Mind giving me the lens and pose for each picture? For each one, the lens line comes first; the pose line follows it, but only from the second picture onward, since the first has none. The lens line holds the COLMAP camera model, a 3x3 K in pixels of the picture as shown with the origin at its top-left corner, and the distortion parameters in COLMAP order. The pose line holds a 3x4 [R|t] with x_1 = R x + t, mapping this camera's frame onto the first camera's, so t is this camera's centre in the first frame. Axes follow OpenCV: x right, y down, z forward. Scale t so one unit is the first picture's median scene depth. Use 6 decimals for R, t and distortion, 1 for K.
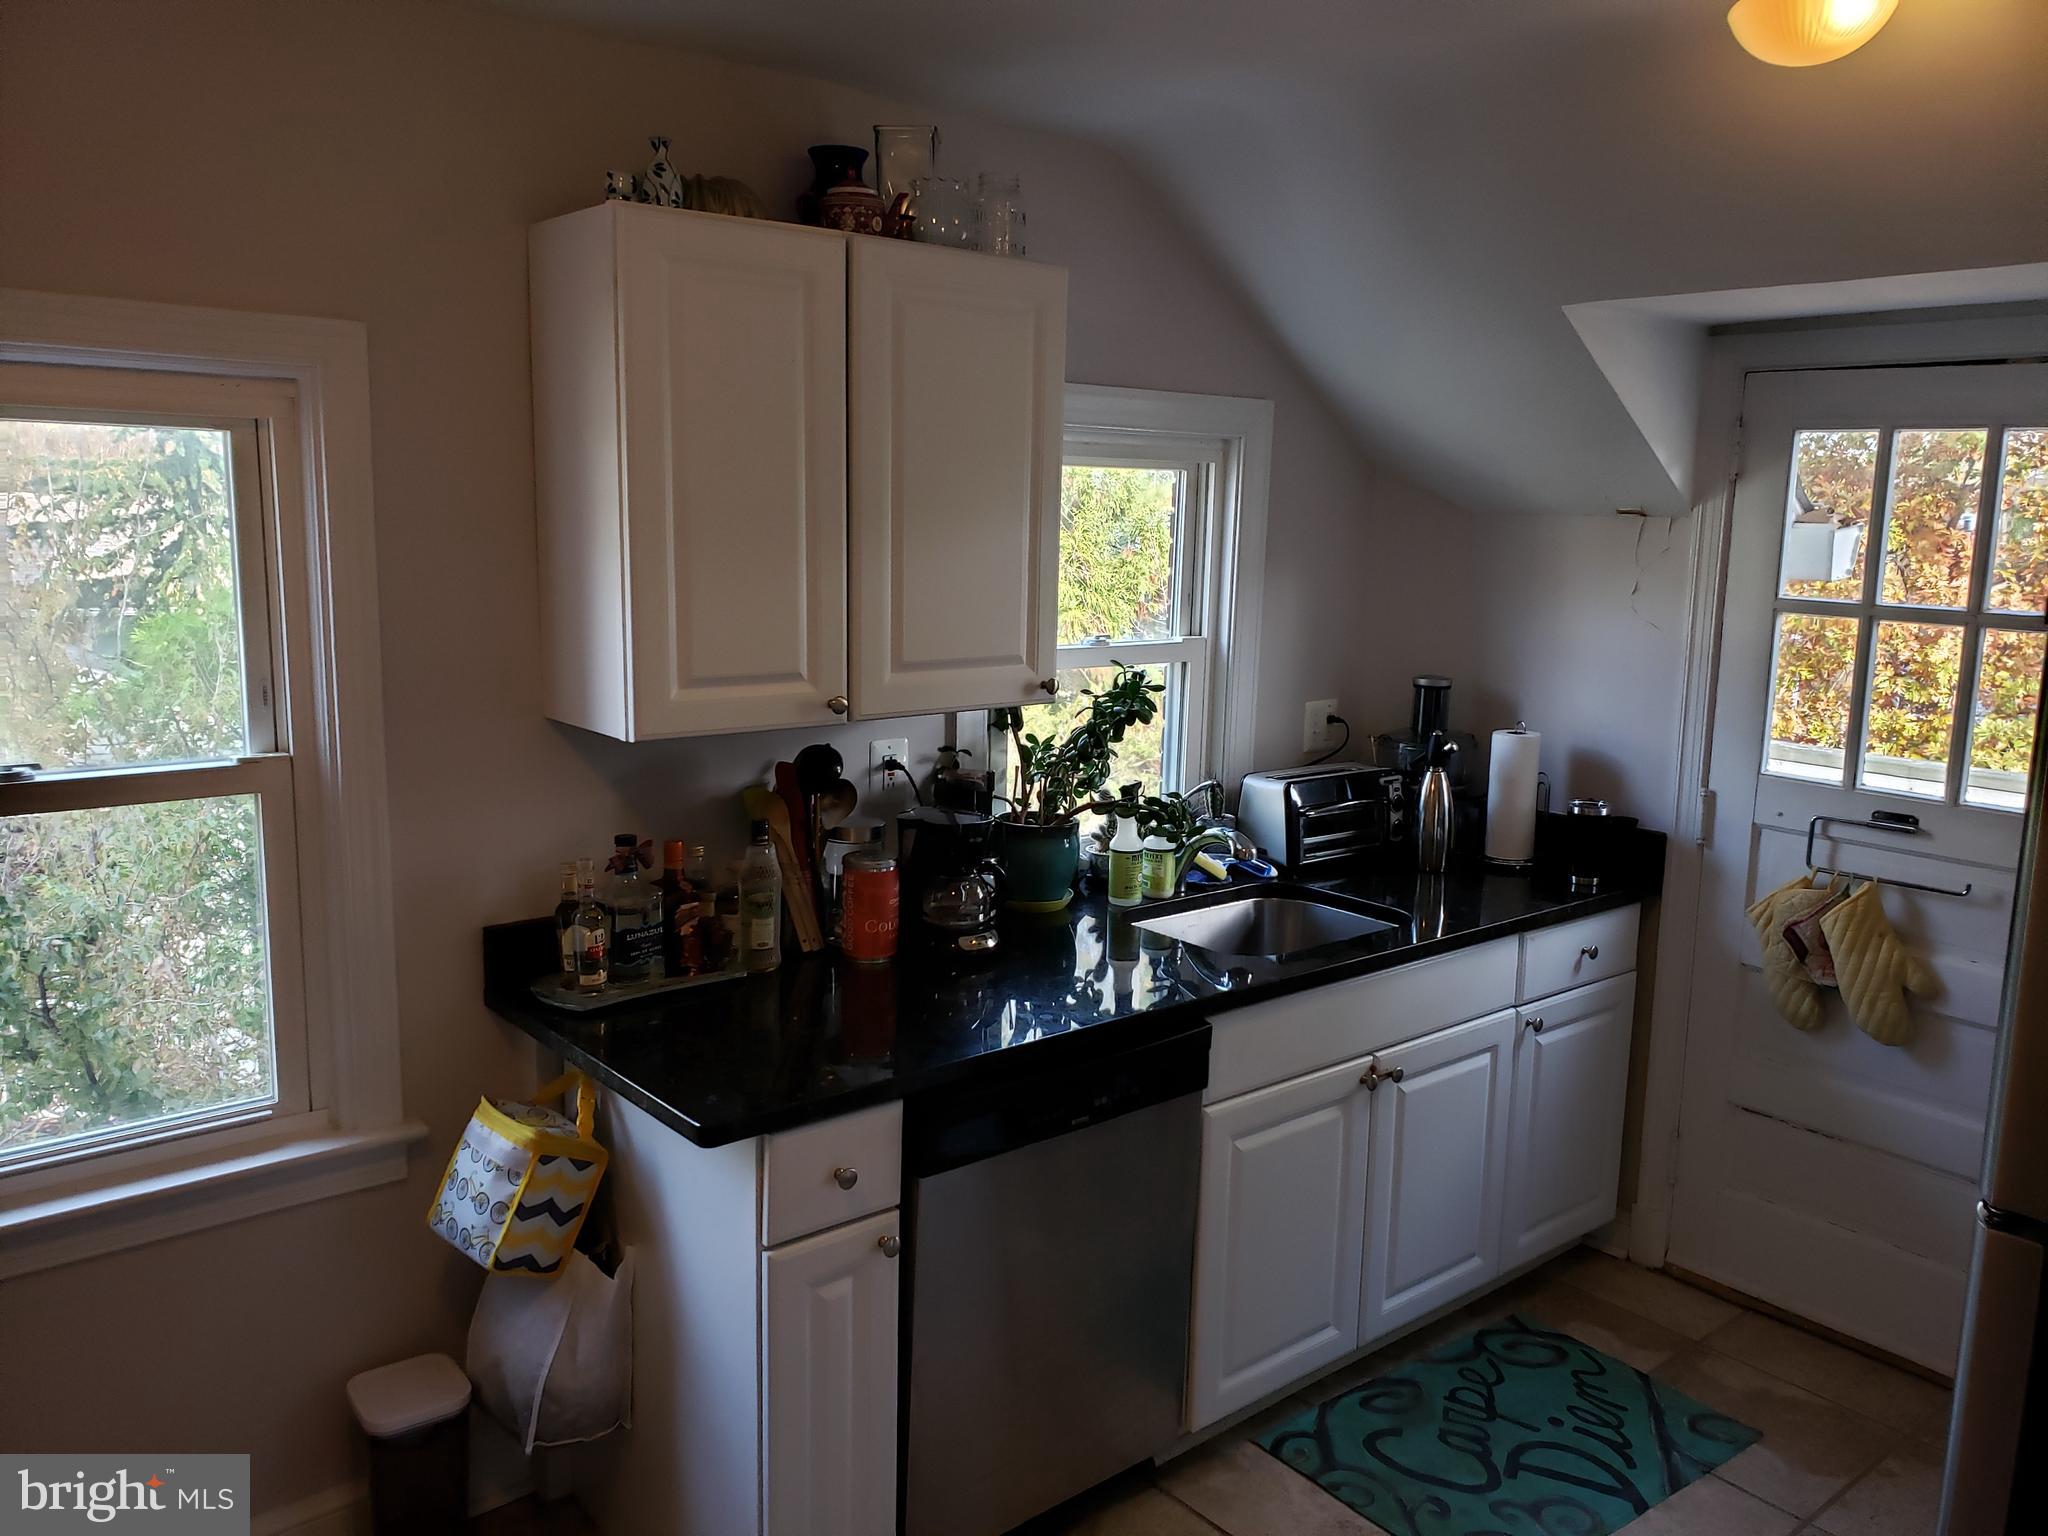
lens RADIAL K [[1584.4, 0, 1024.0], [0, 1584.4, 768.0], [0, 0, 1]] dist [0.051228, -0.001802]
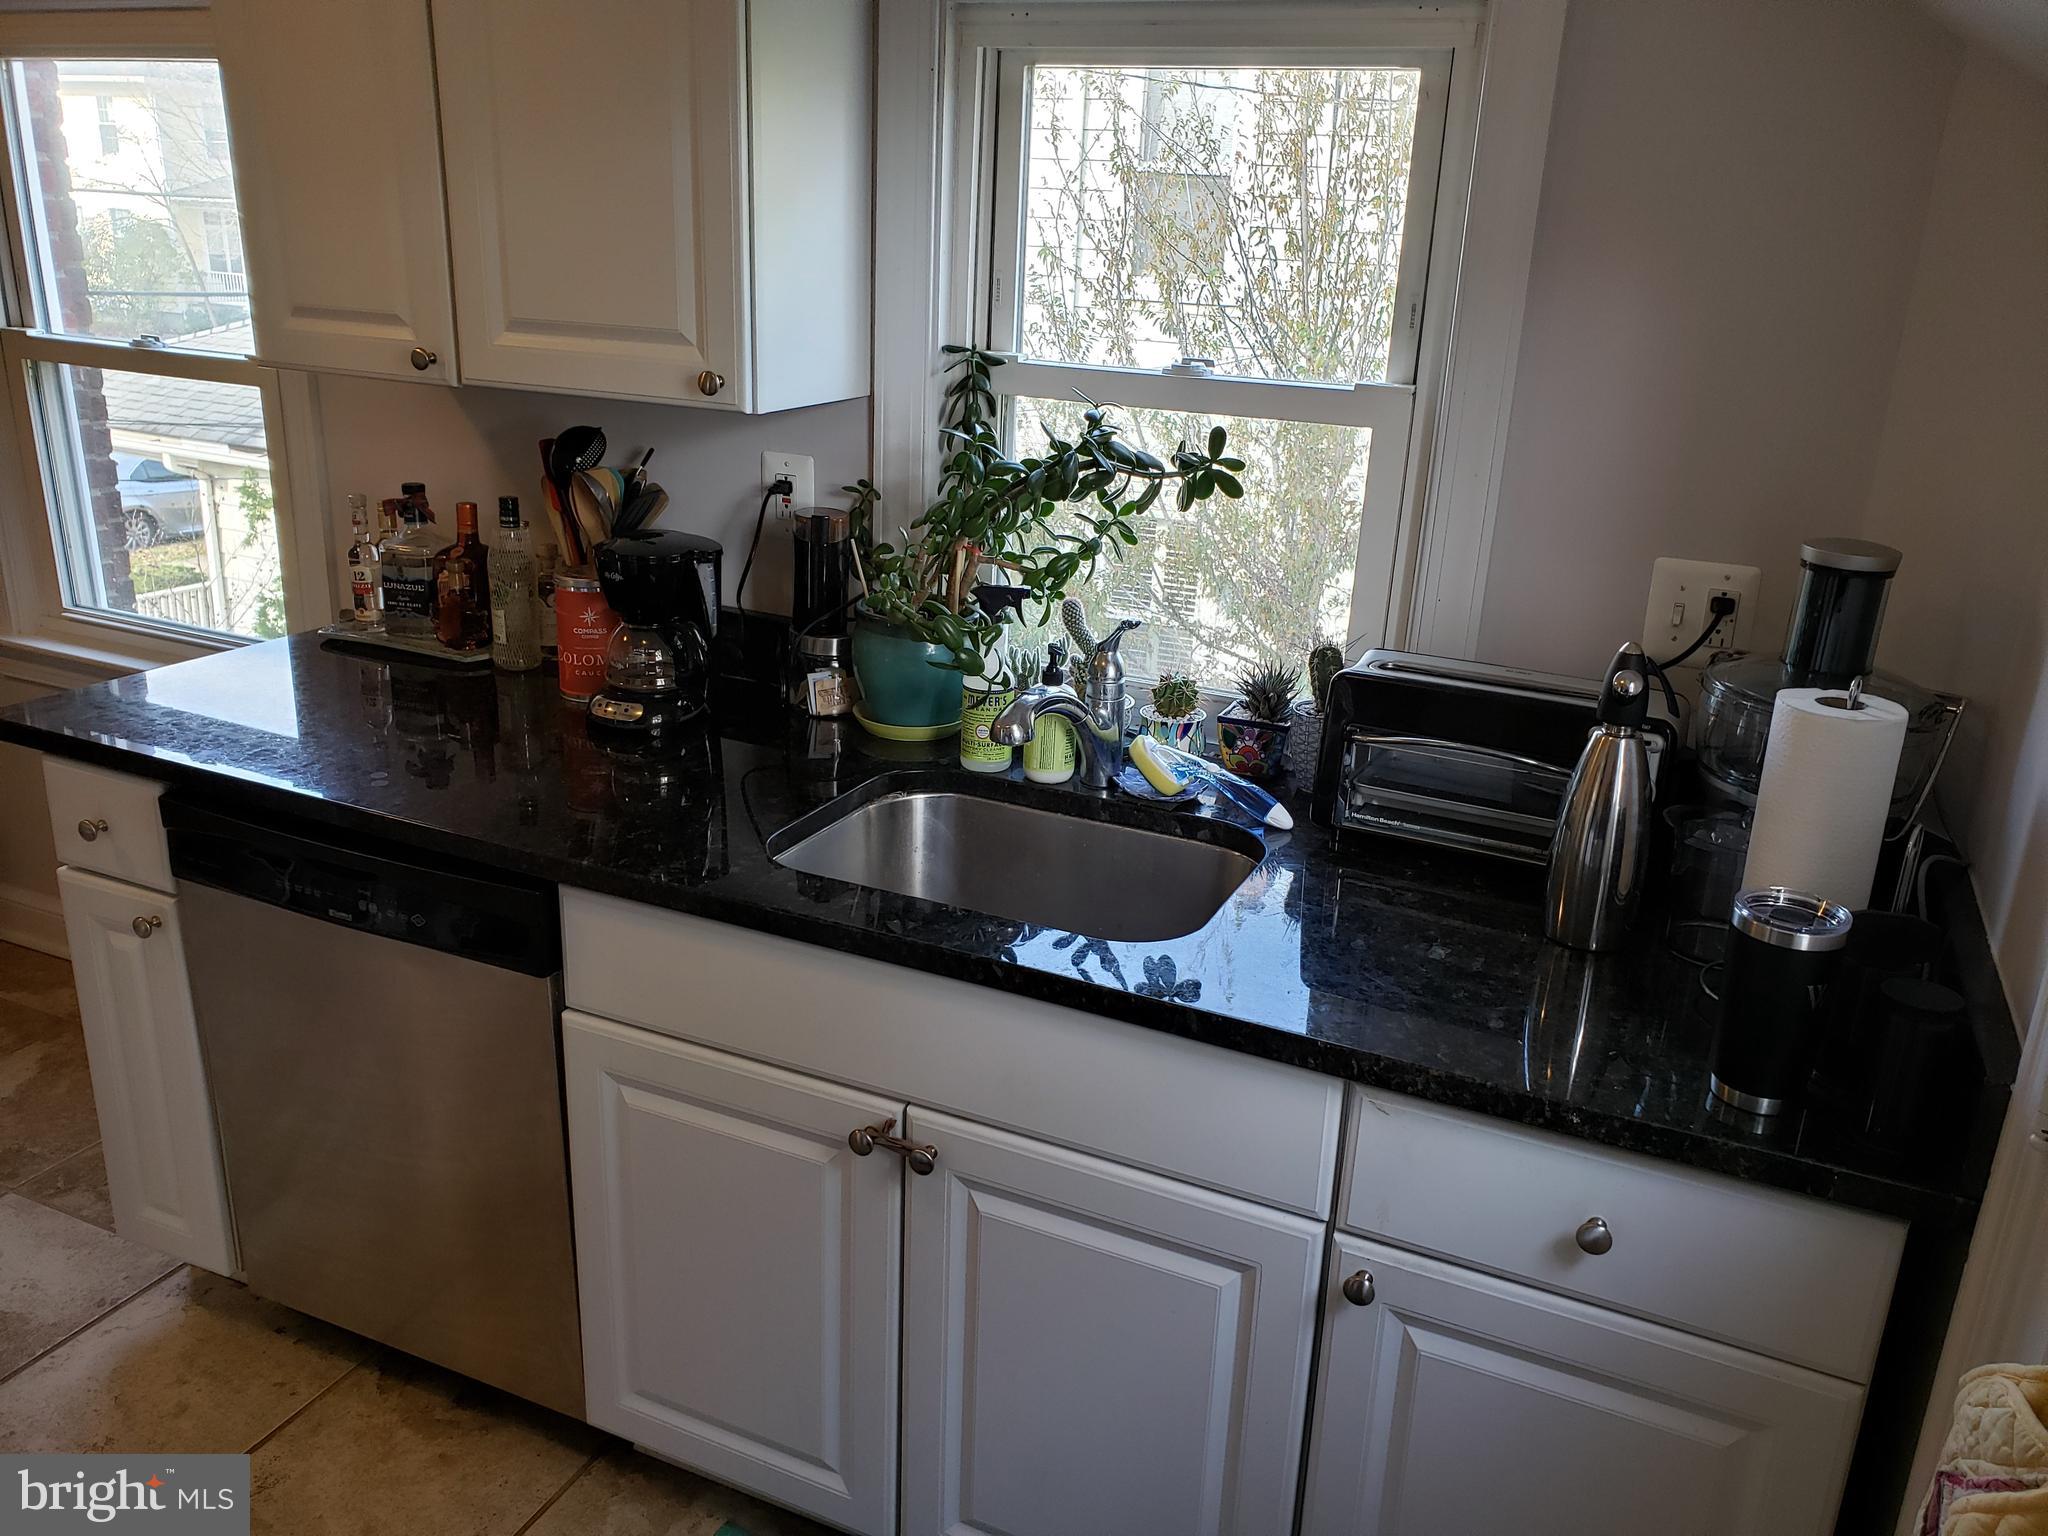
lens RADIAL K [[1584.4, 0, 1024.0], [0, 1584.4, 768.0], [0, 0, 1]] dist [0.051228, -0.001802]
pose [[0.425496, 0.290967, -0.856908, 0.682563], [-0.180517, 0.955161, 0.234694, -0.075580], [0.886773, 0.054825, 0.458942, 0.764545]]
